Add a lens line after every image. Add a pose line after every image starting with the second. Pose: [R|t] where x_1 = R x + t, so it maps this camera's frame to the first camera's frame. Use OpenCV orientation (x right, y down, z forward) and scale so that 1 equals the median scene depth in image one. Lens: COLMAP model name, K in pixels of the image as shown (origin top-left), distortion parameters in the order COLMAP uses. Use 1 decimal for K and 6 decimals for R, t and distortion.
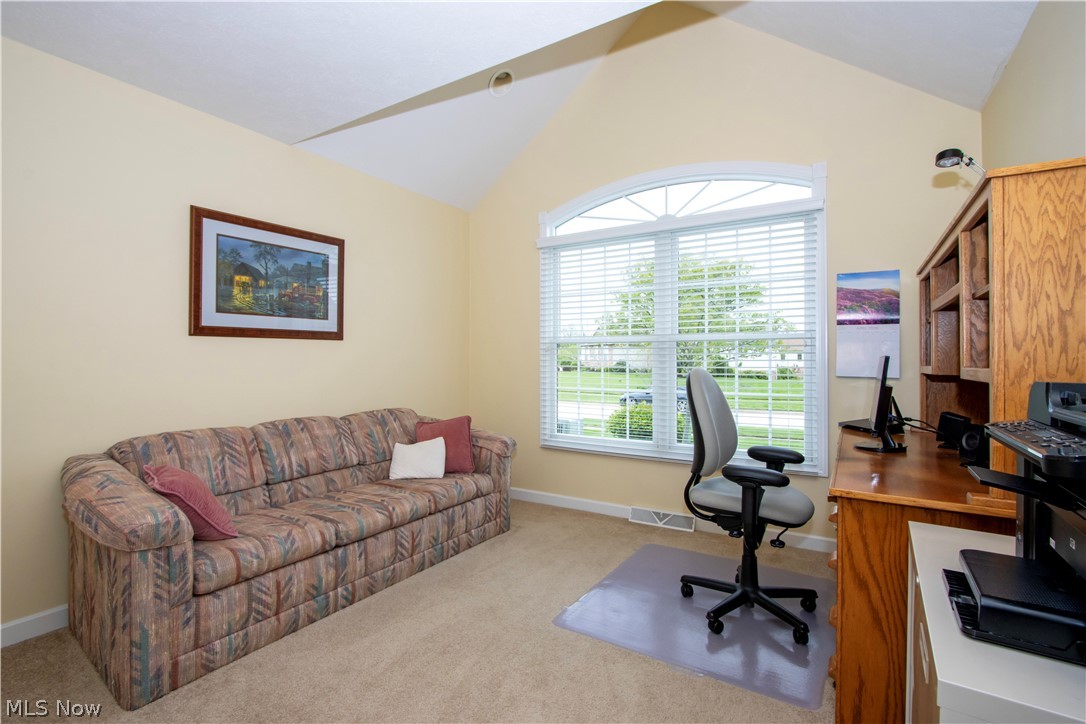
lens RADIAL K [[510.7, 0, 543.4], [0, 510.7, 360.7], [0, 0, 1]] dist [-0.020068, 0.001051]
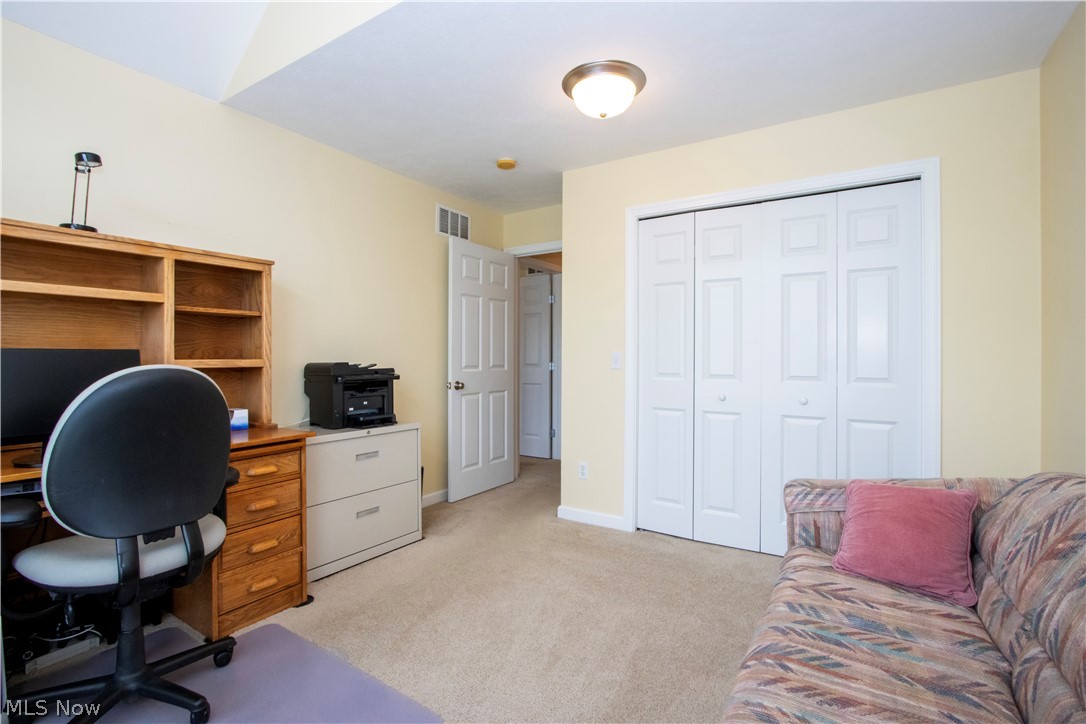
lens RADIAL K [[510.7, 0, 545.8], [0, 510.7, 362.1], [0, 0, 1]] dist [-0.020068, 0.001051]
pose [[-0.999792, -0.003558, 0.020078, -0.115995], [-0.003565, 0.999994, -0.000305, 0.006904], [-0.020077, -0.000376, -0.999798, 1.490360]]
